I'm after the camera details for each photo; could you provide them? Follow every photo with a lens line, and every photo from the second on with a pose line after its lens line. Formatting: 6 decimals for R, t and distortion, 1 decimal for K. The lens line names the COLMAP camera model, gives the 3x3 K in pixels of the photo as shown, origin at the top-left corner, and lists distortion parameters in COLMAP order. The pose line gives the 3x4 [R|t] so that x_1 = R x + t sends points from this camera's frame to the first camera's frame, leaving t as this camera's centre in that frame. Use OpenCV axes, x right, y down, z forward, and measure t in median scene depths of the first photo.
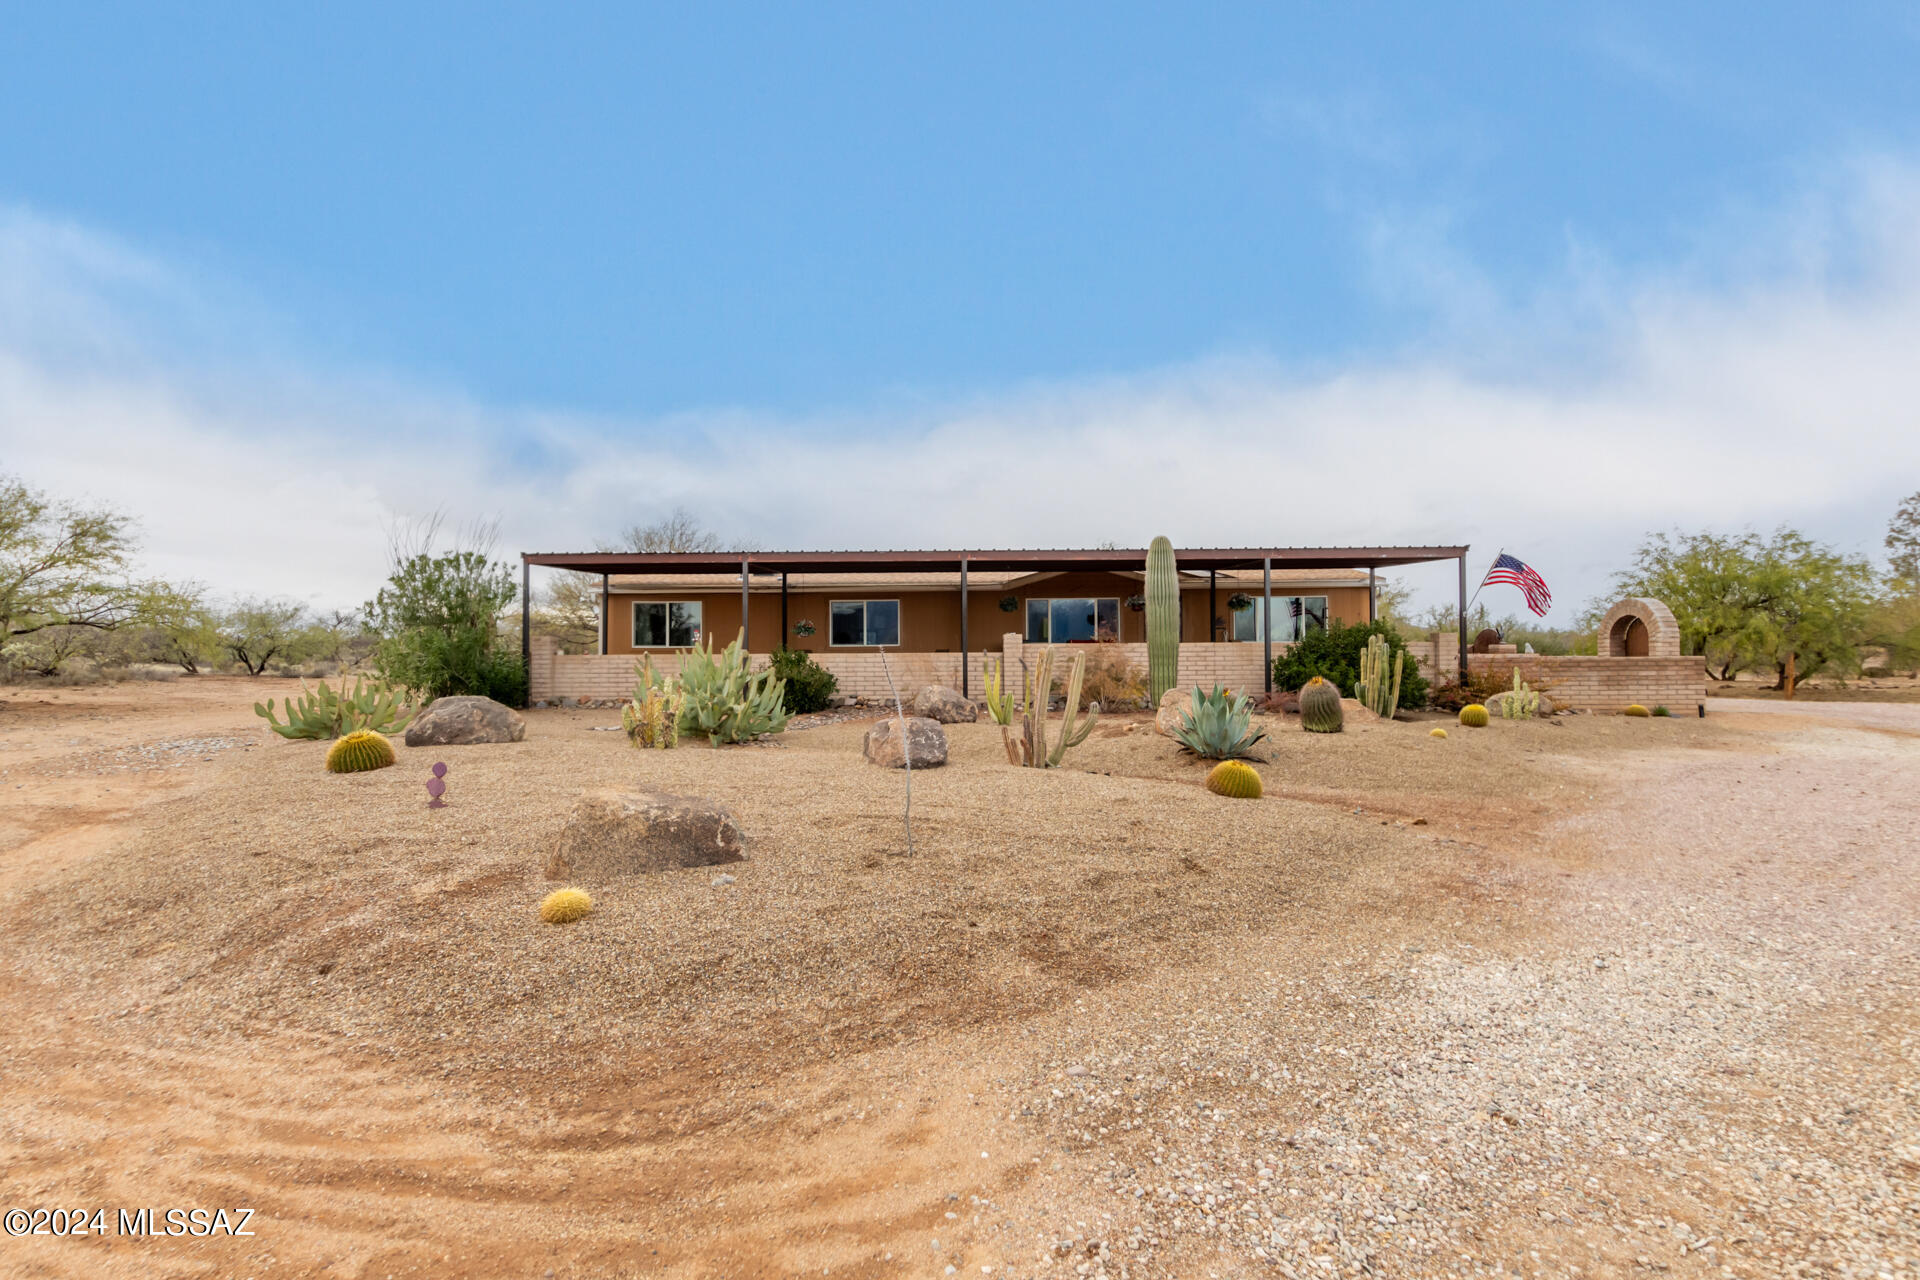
lens RADIAL K [[886.2, 0, 960.9], [0, 886.2, 640.4], [0, 0, 1]] dist [-0.000083, -0.000522]
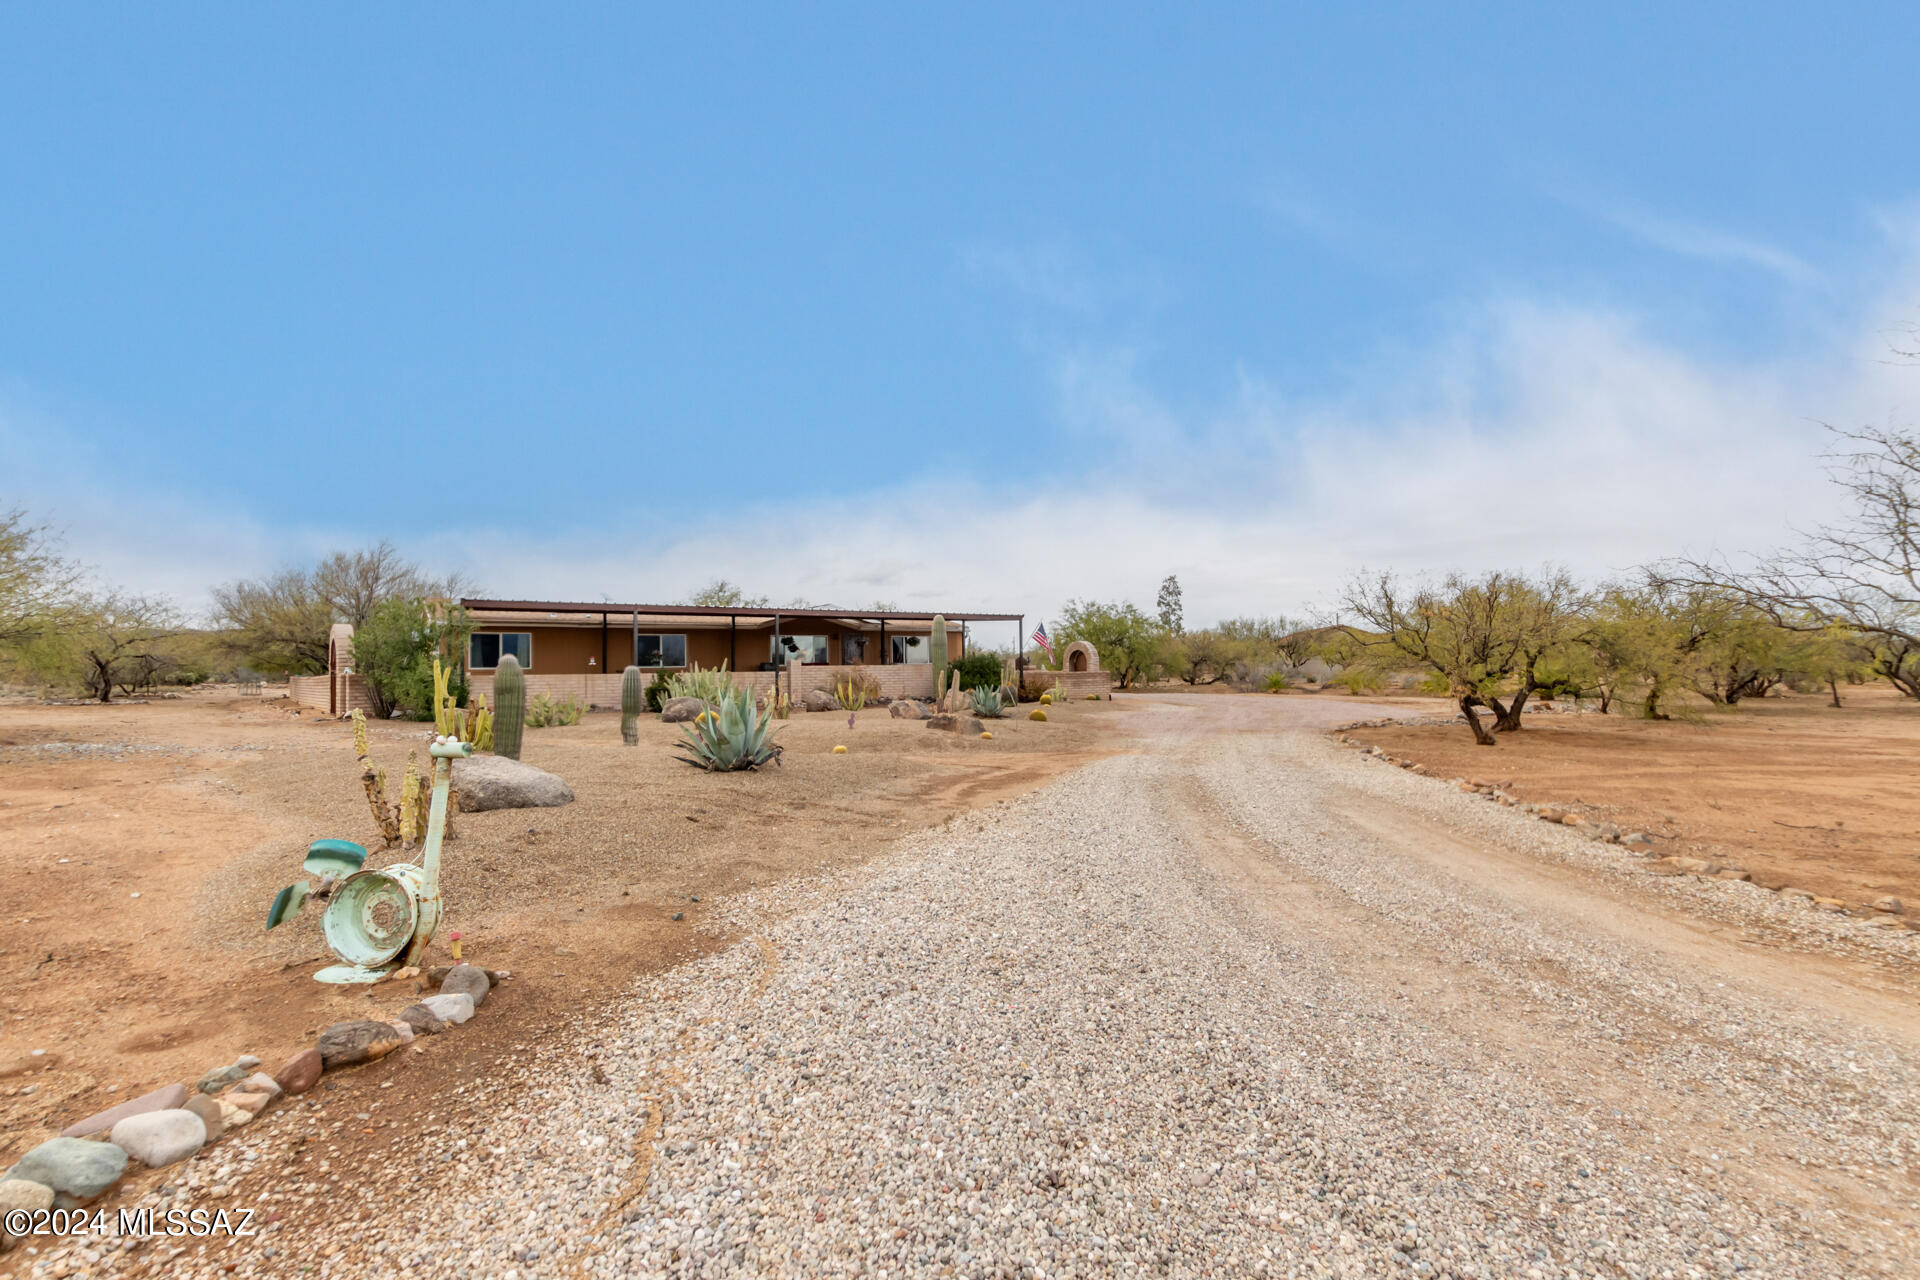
lens RADIAL K [[886.2, 0, 959.4], [0, 886.2, 645.9], [0, 0, 1]] dist [-0.000083, -0.000522]
pose [[0.822583, 0.009896, 0.568559, -0.525903], [-0.003604, 0.999919, -0.012190, -0.011861], [-0.568634, 0.007978, 0.822552, -0.418735]]
